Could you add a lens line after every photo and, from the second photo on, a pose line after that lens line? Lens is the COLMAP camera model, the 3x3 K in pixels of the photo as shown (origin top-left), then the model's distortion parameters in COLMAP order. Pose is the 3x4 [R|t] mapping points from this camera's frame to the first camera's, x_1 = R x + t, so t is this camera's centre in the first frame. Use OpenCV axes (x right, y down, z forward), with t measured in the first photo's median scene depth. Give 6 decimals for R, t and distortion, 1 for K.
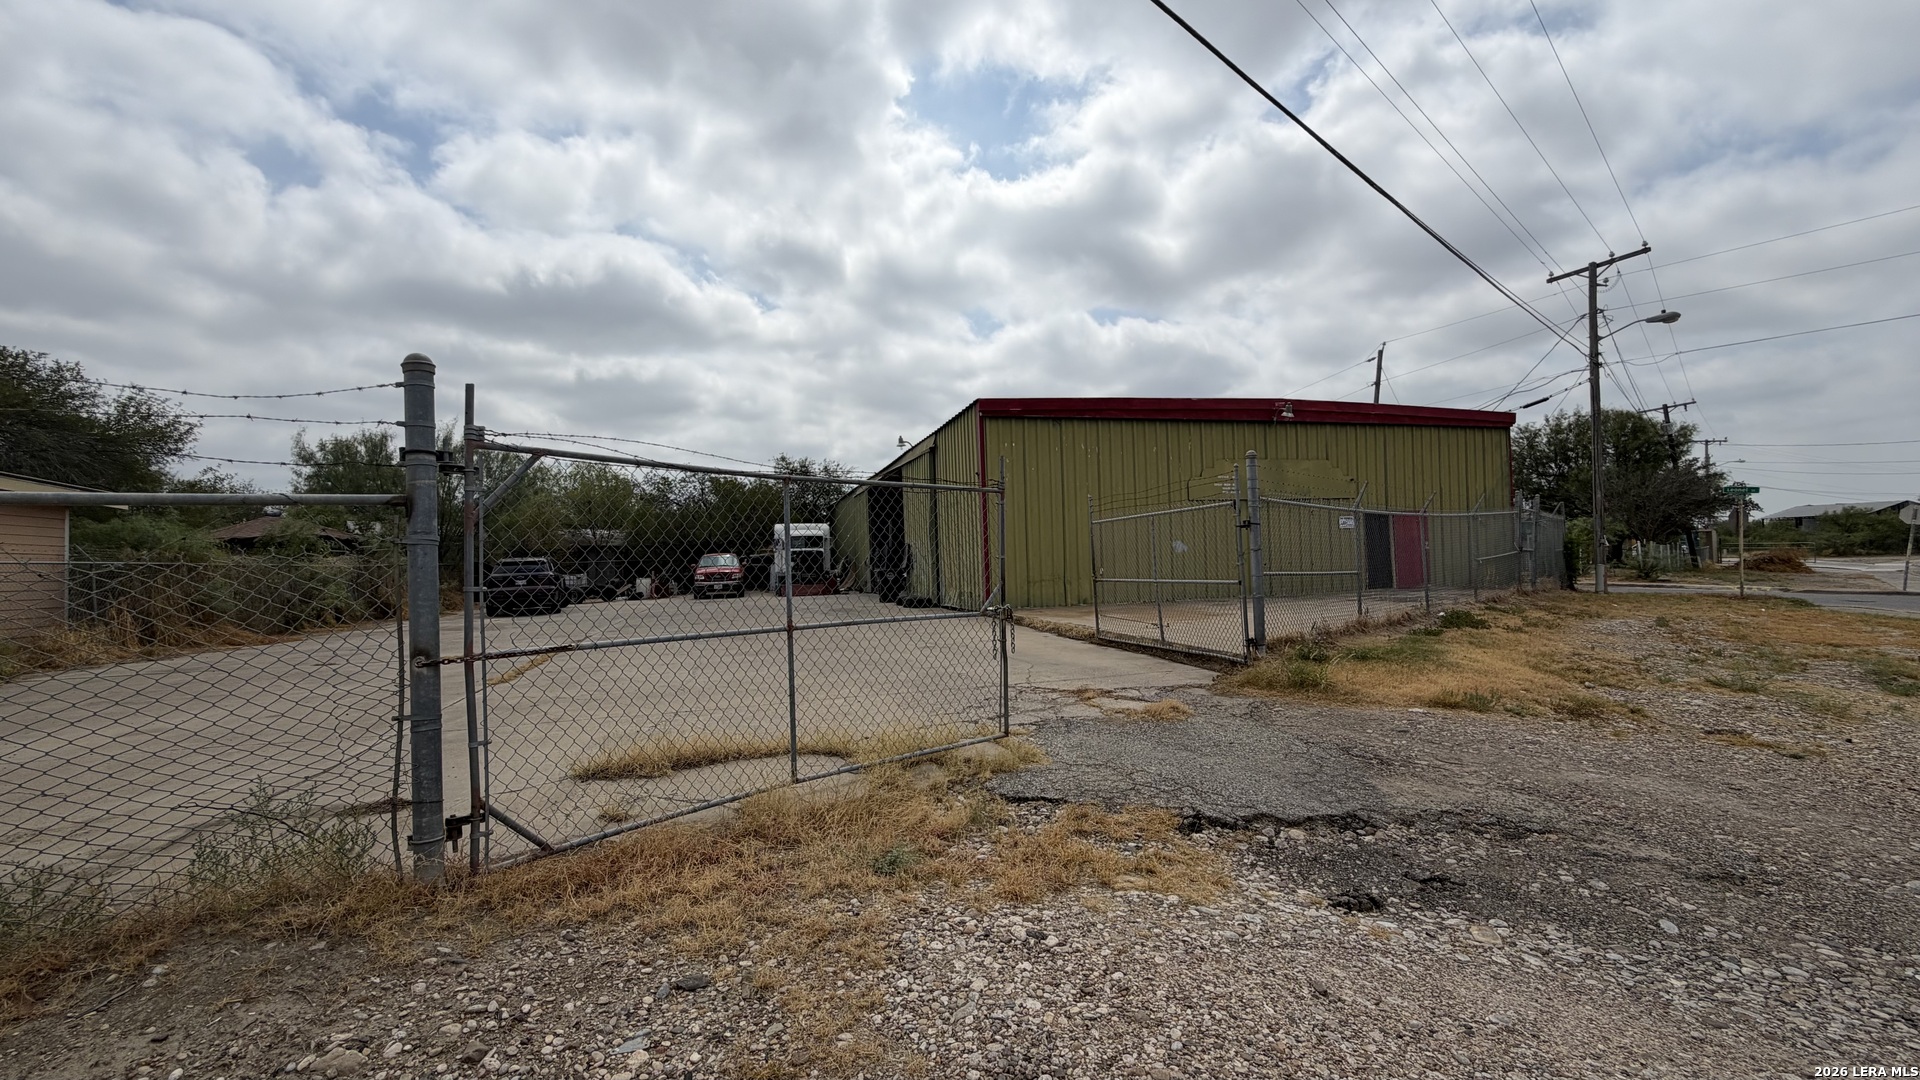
lens RADIAL K [[756.3, 0, 960.0], [0, 756.3, 540.0], [0, 0, 1]] dist [-0.000867, -0.000013]
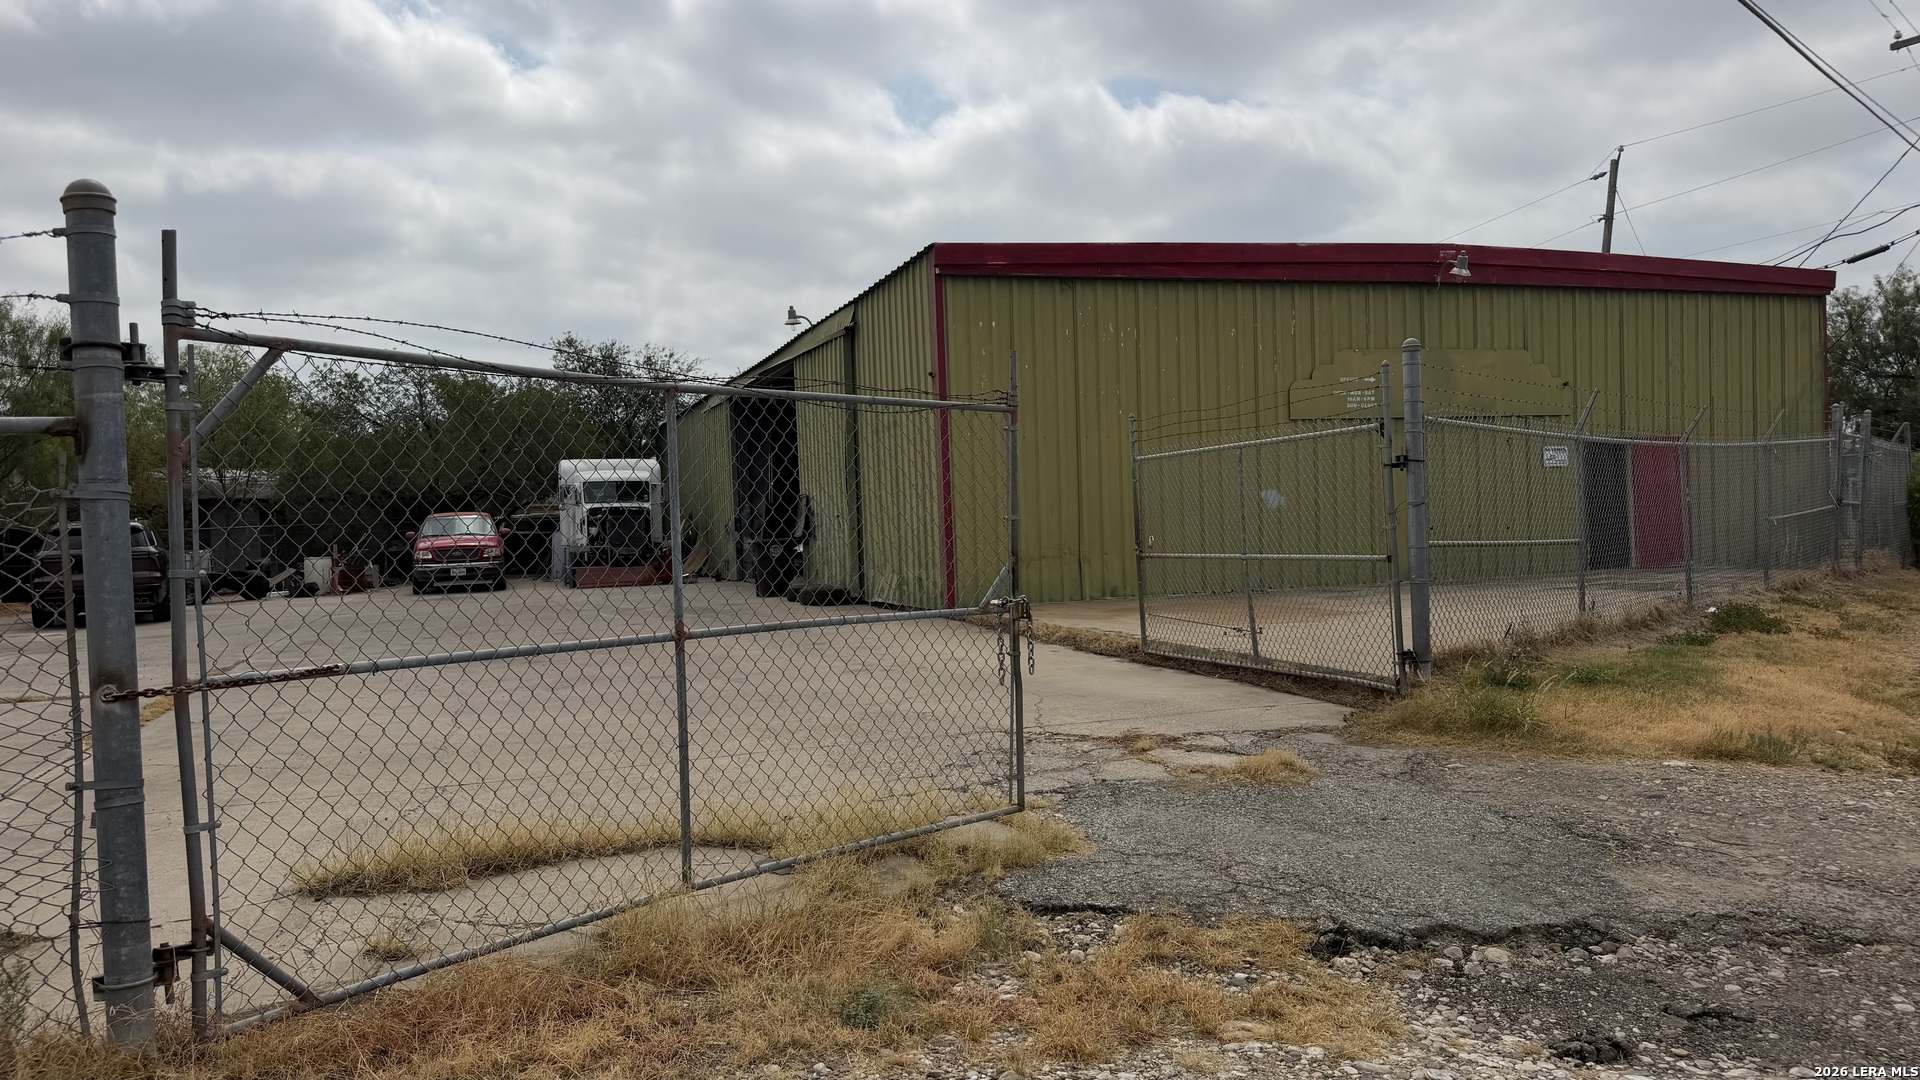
lens RADIAL K [[1338.9, 0, 960.0], [0, 1338.9, 540.0], [0, 0, 1]] dist [0.019794, -0.027371]
pose [[0.998154, -0.004359, 0.060578, -0.037433], [0.001983, 0.999229, 0.039222, -0.001144], [-0.060703, -0.039029, 0.997393, -0.042941]]
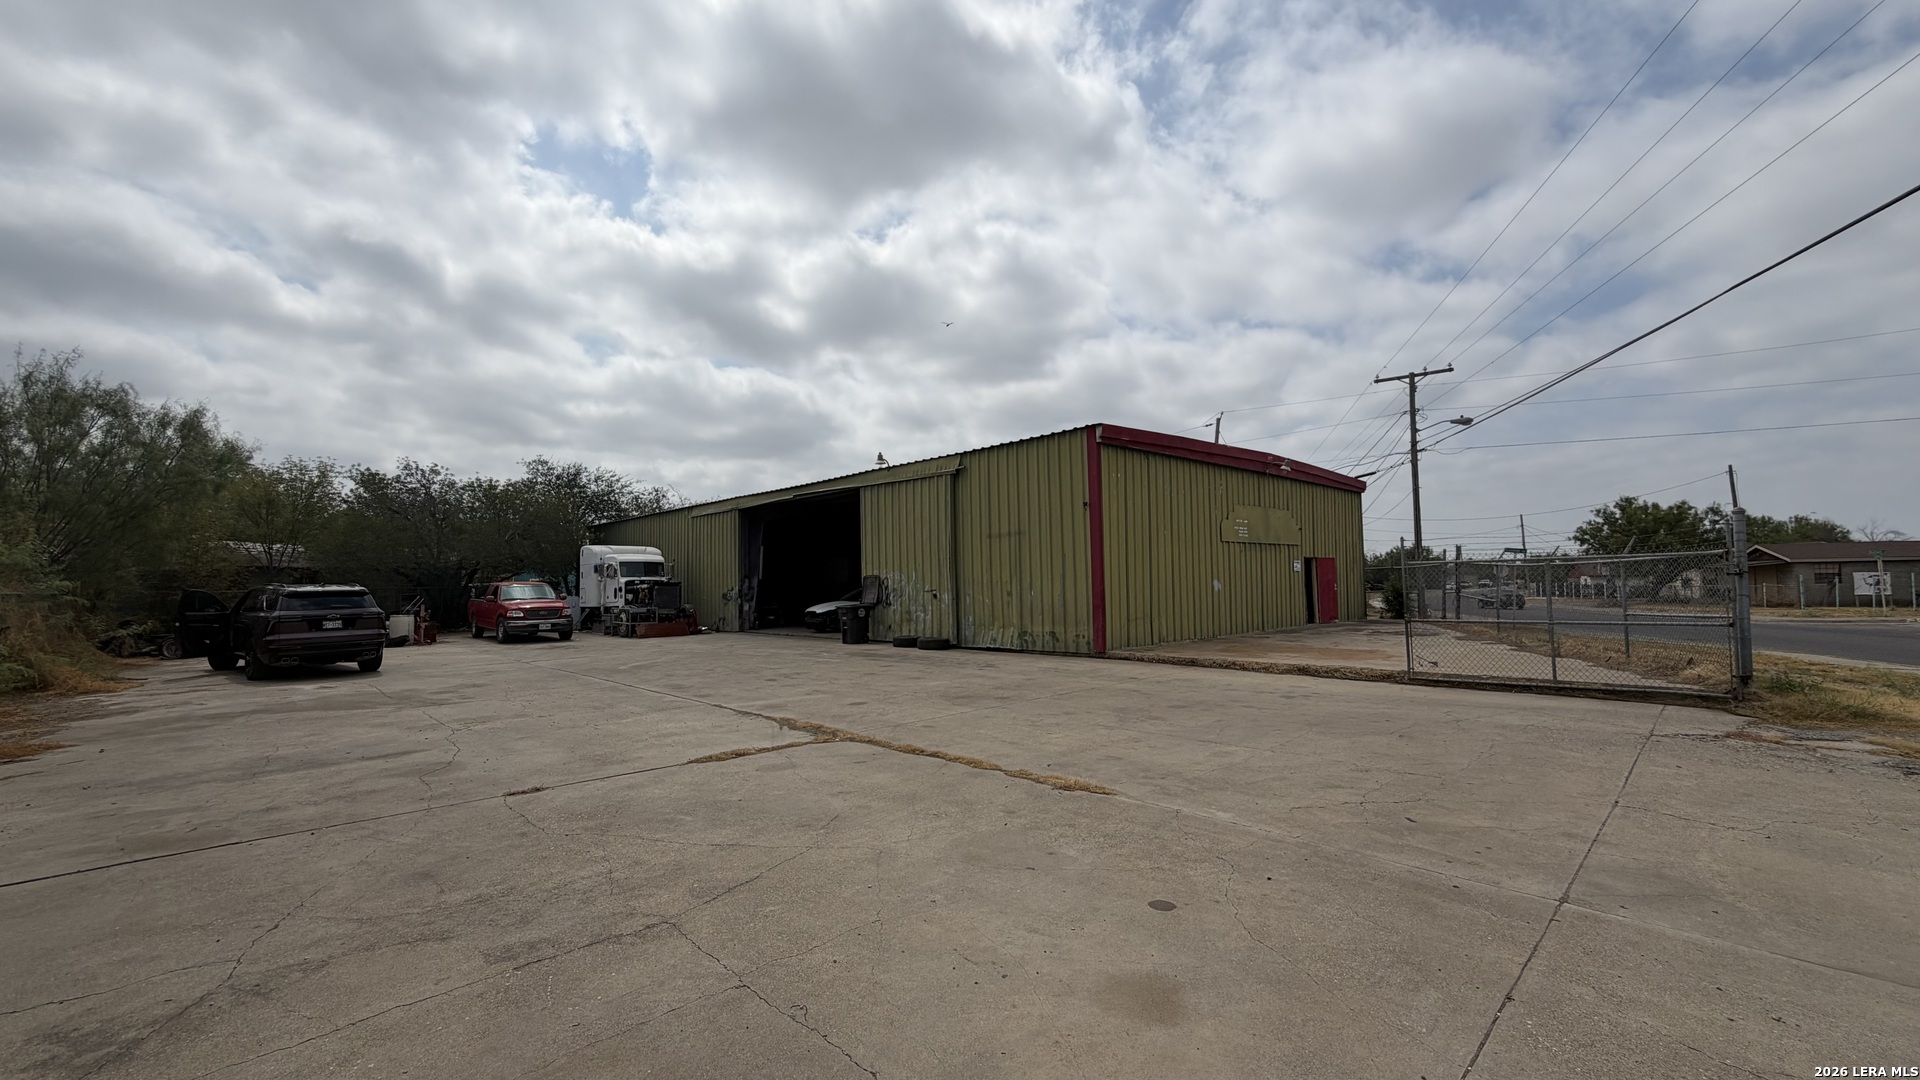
lens RADIAL K [[756.3, 0, 960.0], [0, 756.3, 540.0], [0, 0, 1]] dist [-0.000867, -0.000013]
pose [[0.886076, 0.042577, 0.461581, -1.131121], [-0.022884, 0.998576, -0.048182, 0.010155], [-0.462975, 0.032130, 0.885789, 0.527973]]
